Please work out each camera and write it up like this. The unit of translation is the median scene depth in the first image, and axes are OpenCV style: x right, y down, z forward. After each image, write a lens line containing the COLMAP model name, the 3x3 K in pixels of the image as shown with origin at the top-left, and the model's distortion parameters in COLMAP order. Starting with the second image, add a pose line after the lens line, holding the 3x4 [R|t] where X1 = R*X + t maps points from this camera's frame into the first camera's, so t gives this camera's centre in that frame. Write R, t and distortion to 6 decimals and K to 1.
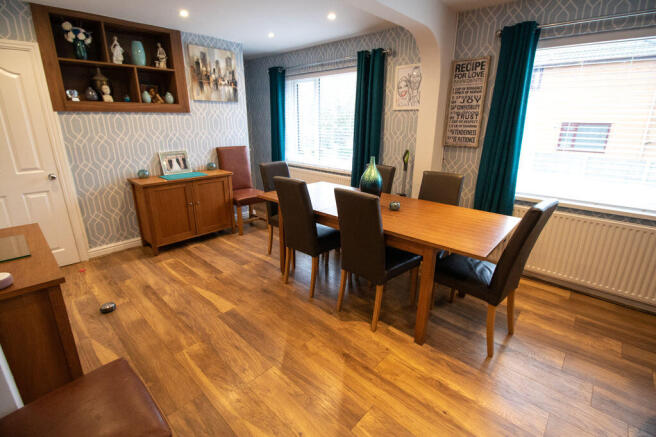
lens RADIAL K [[309.5, 0, 328.5], [0, 309.5, 218.4], [0, 0, 1]] dist [0.000800, -0.001479]
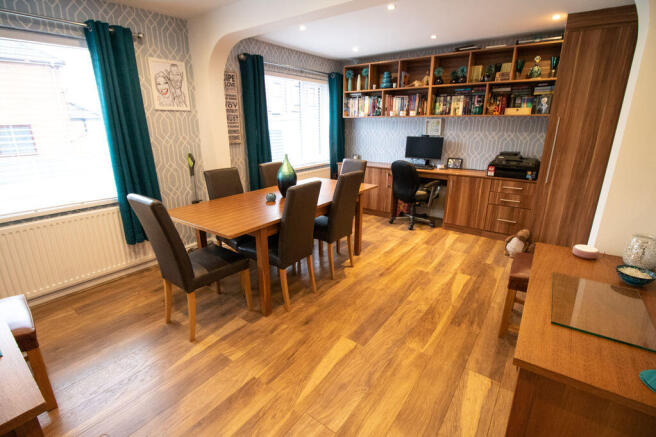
lens RADIAL K [[309.5, 0, 329.4], [0, 309.5, 215.0], [0, 0, 1]] dist [0.000800, -0.001479]
pose [[-0.129416, -0.288076, 0.948822, -0.907798], [0.300749, 0.900393, 0.314393, -0.271076], [-0.944882, 0.326045, -0.029886, 0.848532]]
